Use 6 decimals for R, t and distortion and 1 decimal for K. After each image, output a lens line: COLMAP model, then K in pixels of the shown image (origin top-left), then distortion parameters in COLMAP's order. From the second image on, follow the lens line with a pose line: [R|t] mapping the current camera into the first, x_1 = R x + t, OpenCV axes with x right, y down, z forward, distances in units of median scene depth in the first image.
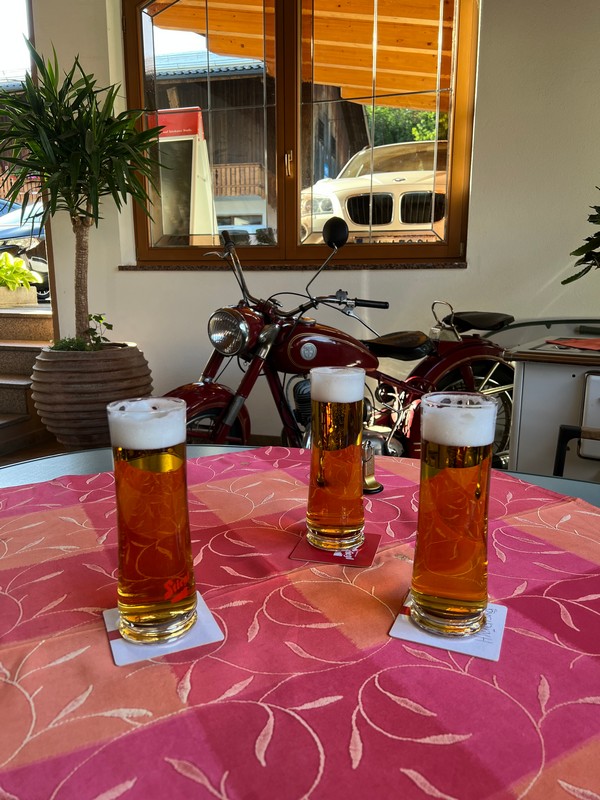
lens RADIAL K [[602.7, 0, 299.3], [0, 602.7, 402.7], [0, 0, 1]] dist [0.059556, -0.101230]
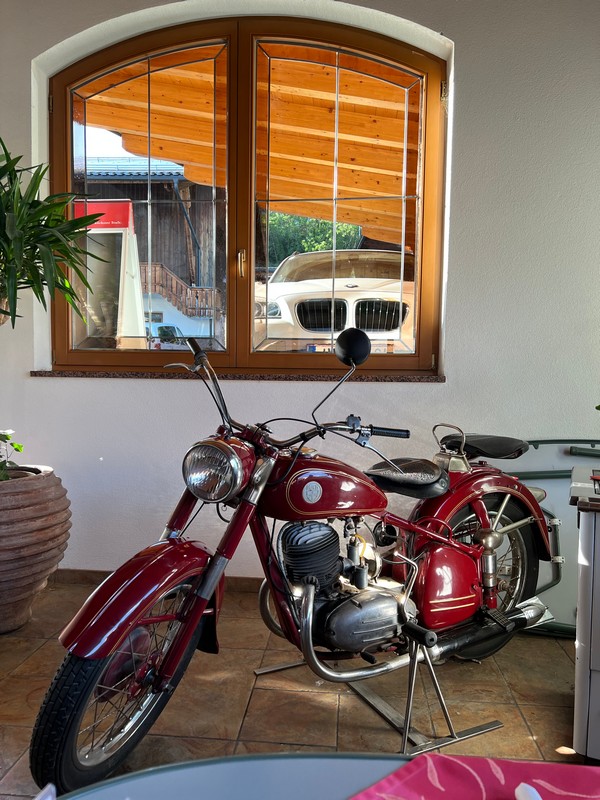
lens RADIAL K [[602.7, 0, 299.3], [0, 602.7, 402.7], [0, 0, 1]] dist [0.059556, -0.101230]
pose [[0.984759, 0.007384, 0.173766, -0.098469], [0.020000, 0.987663, -0.155312, -0.057489], [-0.172769, 0.156420, 0.972463, 0.170004]]
